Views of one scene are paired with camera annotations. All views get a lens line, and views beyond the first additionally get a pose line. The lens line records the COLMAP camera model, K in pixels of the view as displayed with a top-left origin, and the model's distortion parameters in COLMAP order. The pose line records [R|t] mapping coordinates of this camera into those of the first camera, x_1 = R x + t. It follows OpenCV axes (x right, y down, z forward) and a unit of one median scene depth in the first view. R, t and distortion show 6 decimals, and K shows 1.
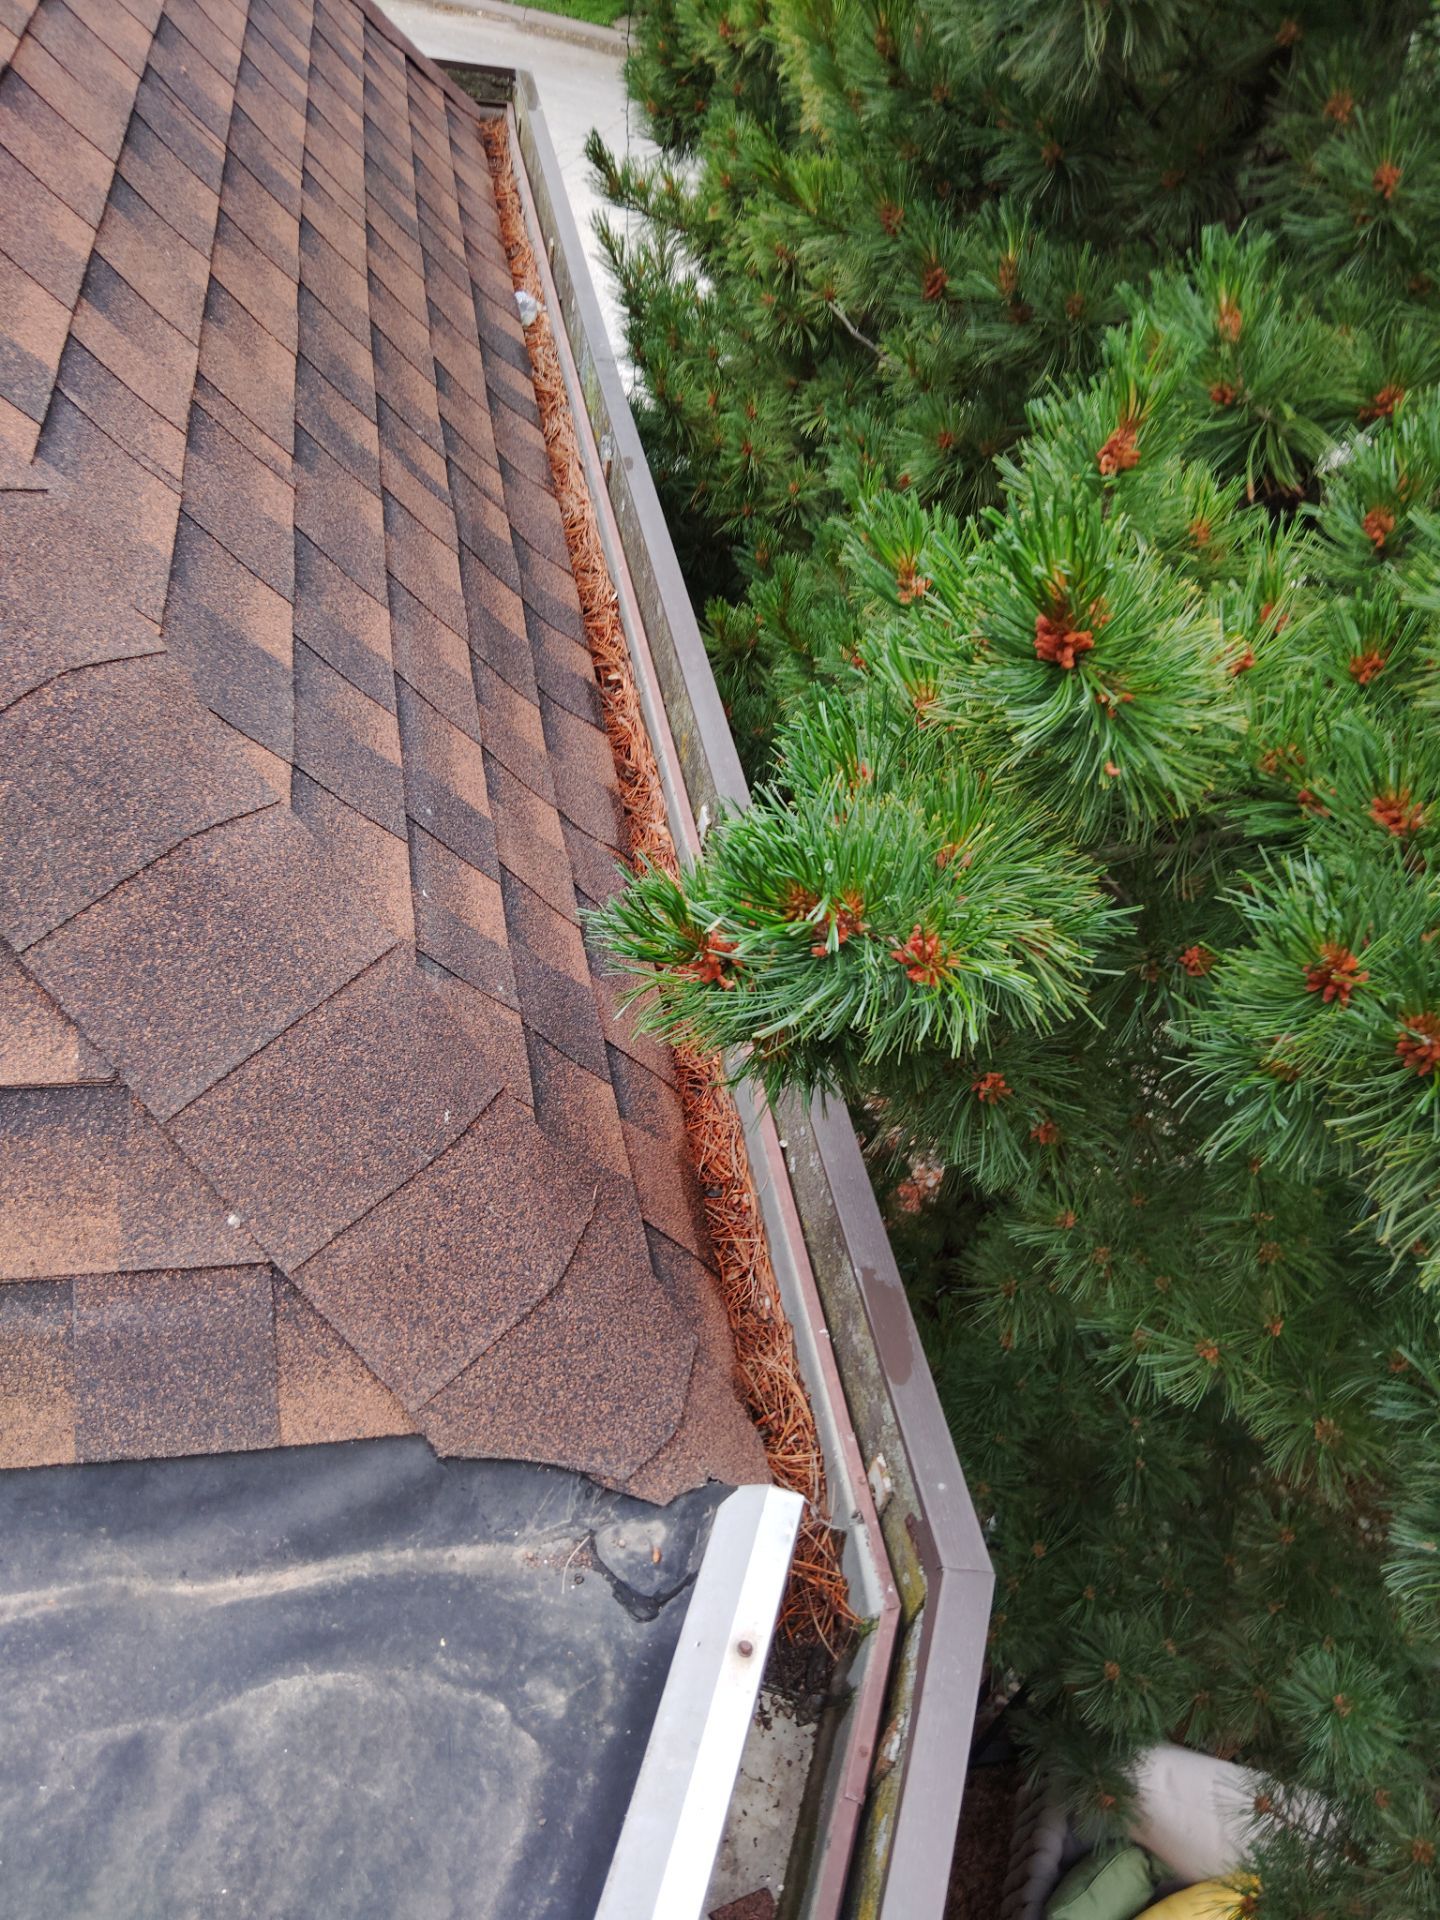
lens RADIAL K [[1481.5, 0, 720.0], [0, 1481.5, 960.0], [0, 0, 1]] dist [0.126550, -0.249202]
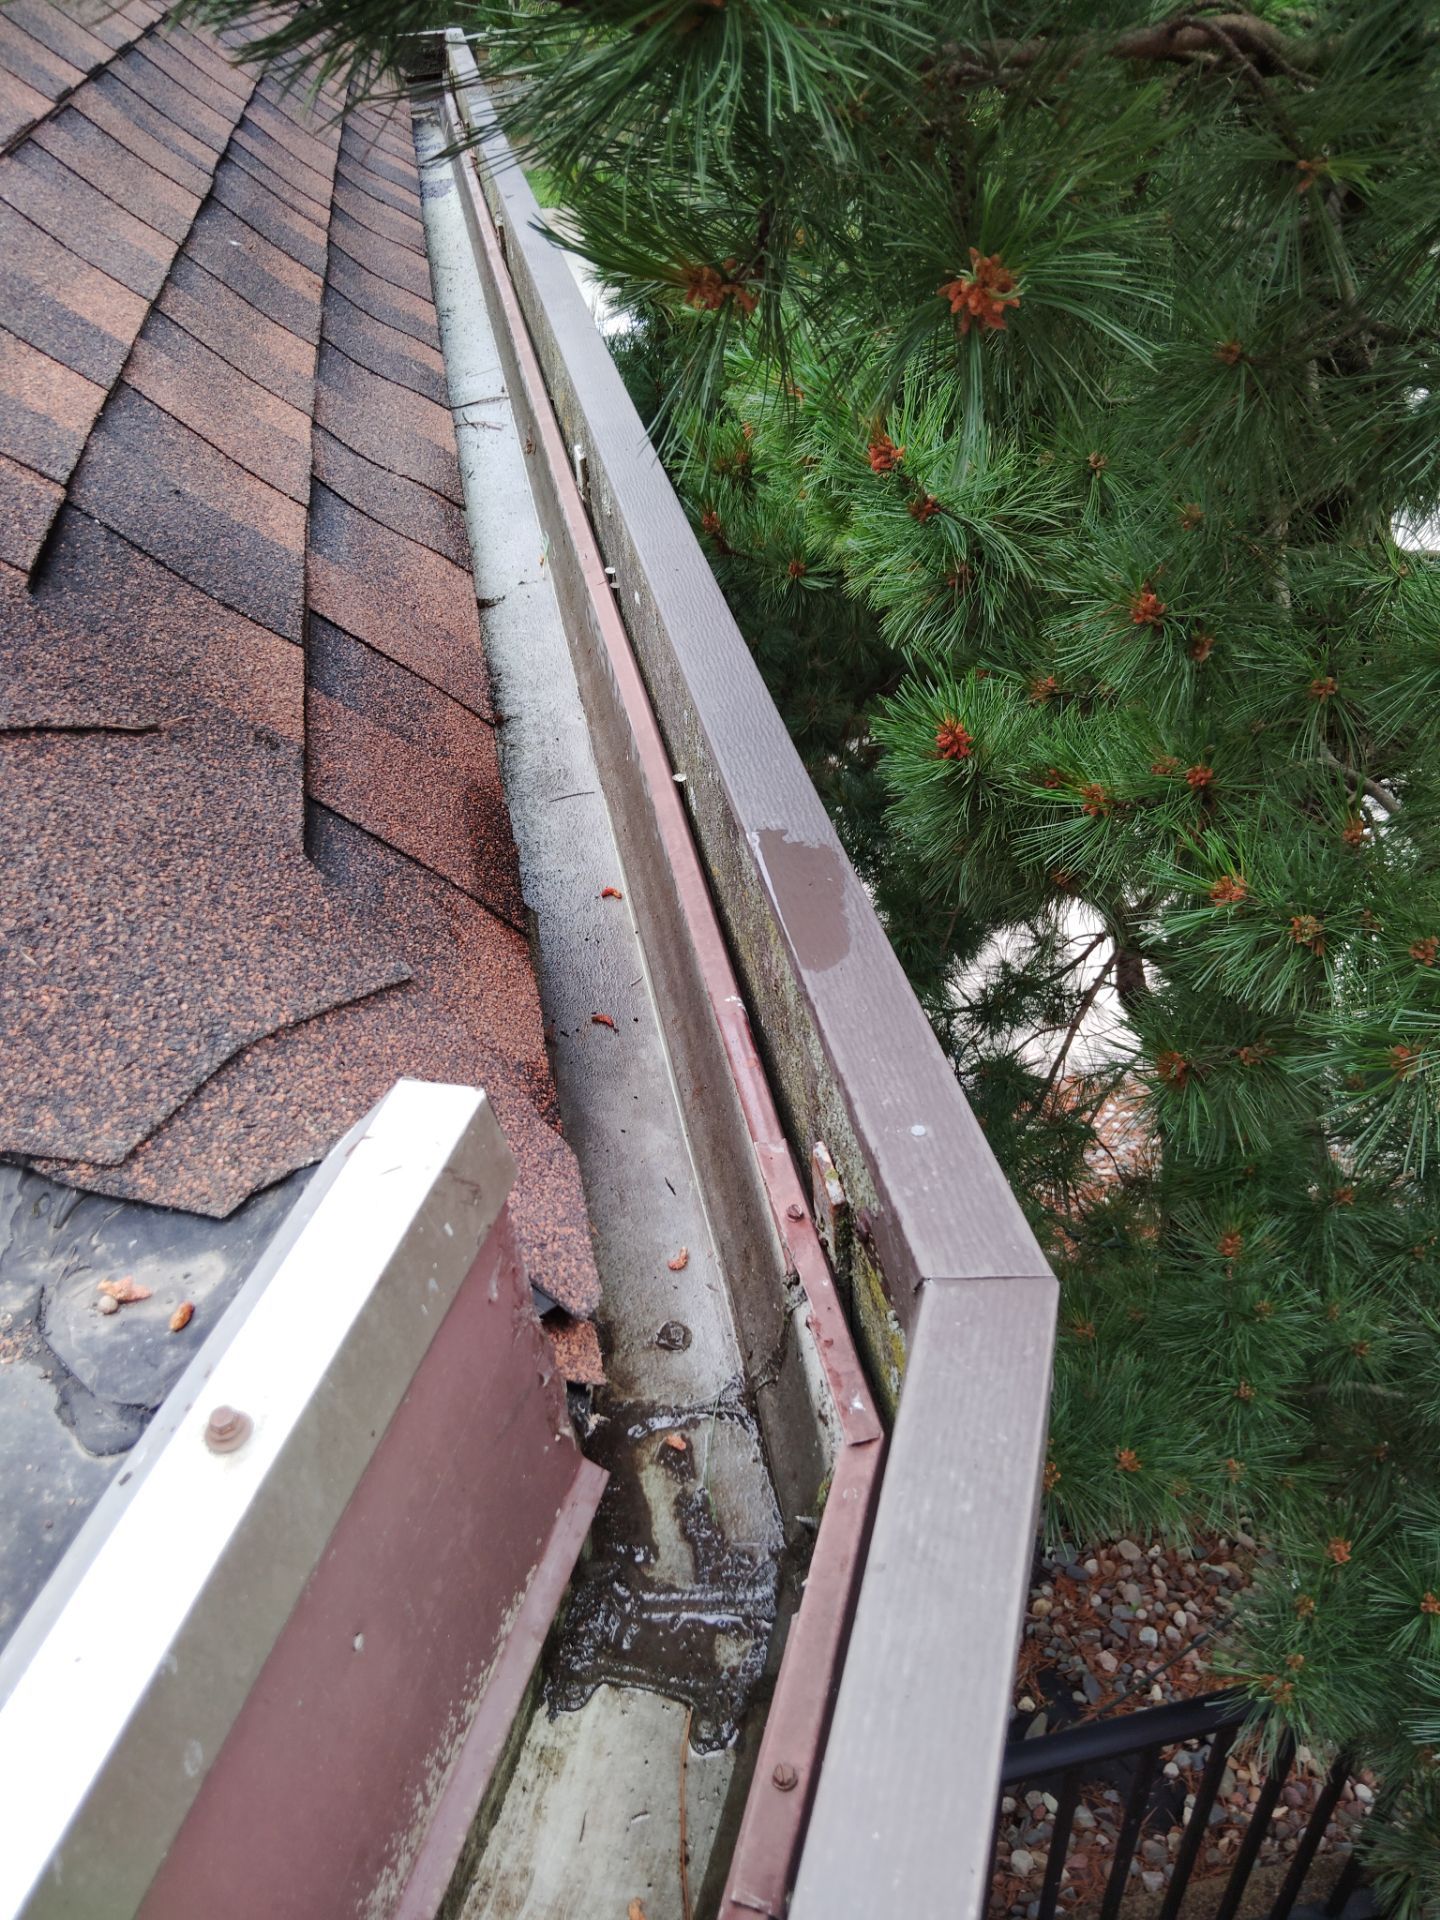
lens RADIAL K [[1481.5, 0, 720.0], [0, 1481.5, 960.0], [0, 0, 1]] dist [0.126550, -0.249202]
pose [[0.975206, -0.177007, -0.132822, 0.167216], [0.160083, 0.978657, -0.128859, 0.370087], [0.152796, 0.104402, 0.982728, 0.600079]]
